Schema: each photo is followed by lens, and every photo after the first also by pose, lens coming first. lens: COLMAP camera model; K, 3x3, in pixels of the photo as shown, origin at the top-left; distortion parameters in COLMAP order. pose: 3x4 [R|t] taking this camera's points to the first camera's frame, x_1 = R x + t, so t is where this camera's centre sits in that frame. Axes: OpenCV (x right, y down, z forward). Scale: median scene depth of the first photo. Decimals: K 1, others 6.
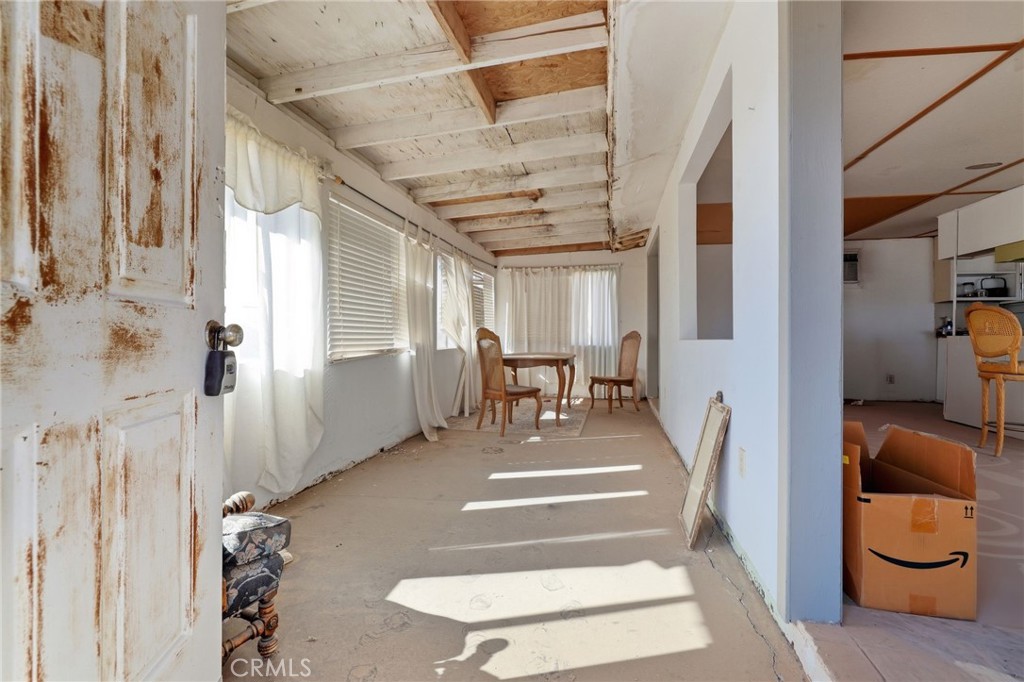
lens RADIAL K [[433.5, 0, 511.0], [0, 433.5, 341.9], [0, 0, 1]] dist [-0.002000, -0.000502]
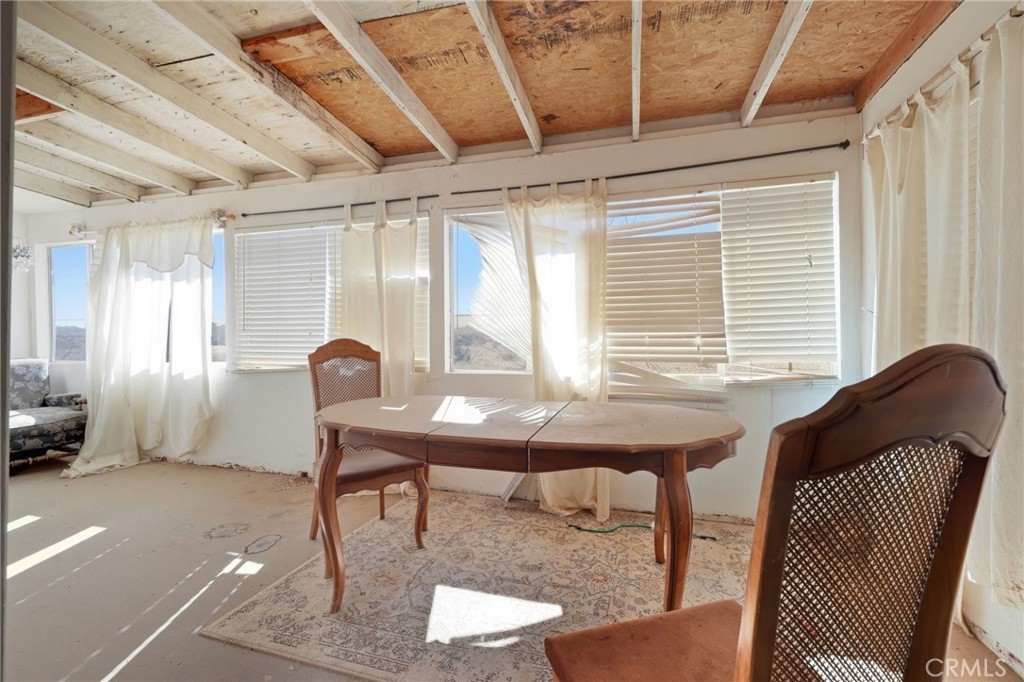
lens RADIAL K [[433.5, 0, 512.6], [0, 433.5, 346.9], [0, 0, 1]] dist [-0.002000, -0.000502]
pose [[-0.069088, 0.011558, -0.997544, 2.250691], [-0.009046, 0.999885, 0.012211, -0.125729], [0.997570, 0.009867, -0.068976, 5.856526]]
